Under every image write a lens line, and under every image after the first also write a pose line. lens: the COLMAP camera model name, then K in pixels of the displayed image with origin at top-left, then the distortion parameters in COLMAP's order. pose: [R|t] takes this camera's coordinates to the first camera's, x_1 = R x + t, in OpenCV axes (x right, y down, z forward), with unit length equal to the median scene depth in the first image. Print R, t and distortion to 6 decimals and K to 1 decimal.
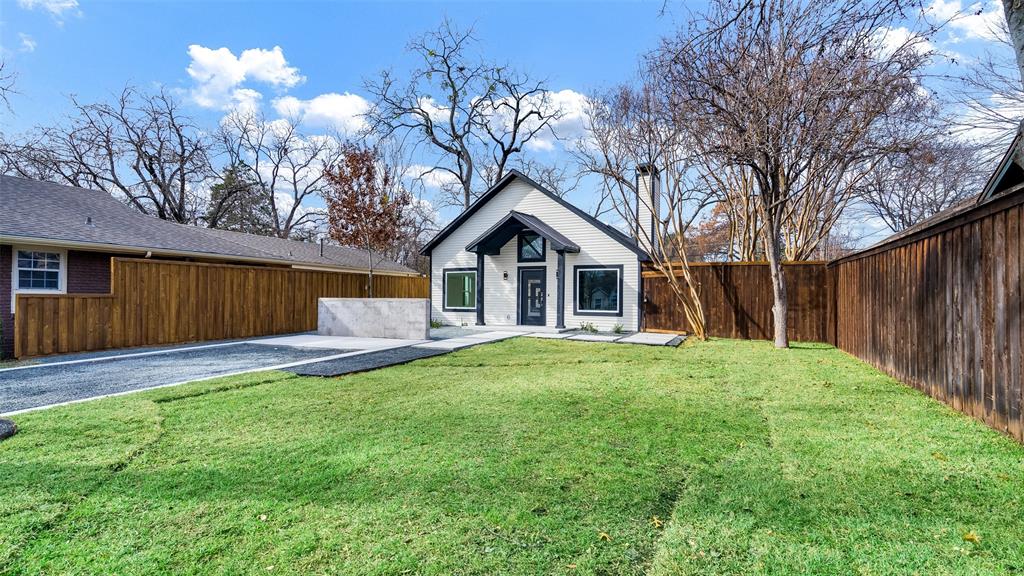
lens RADIAL K [[455.9, 0, 512.0], [0, 455.9, 288.0], [0, 0, 1]] dist [0.048284, 0.000011]
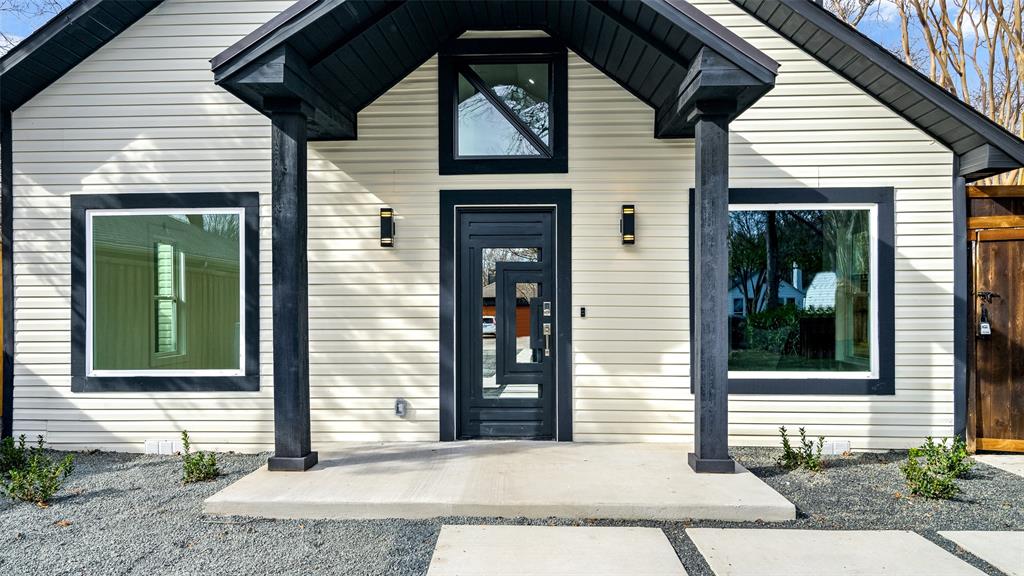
lens RADIAL K [[731.5, 0, 513.0], [0, 731.5, 279.4], [0, 0, 1]] dist [0.004562, 0.001212]
pose [[0.922961, -0.015384, 0.384585, -0.101795], [0.004971, 0.999594, 0.028056, -0.012534], [-0.384861, -0.023982, 0.922663, 0.660918]]
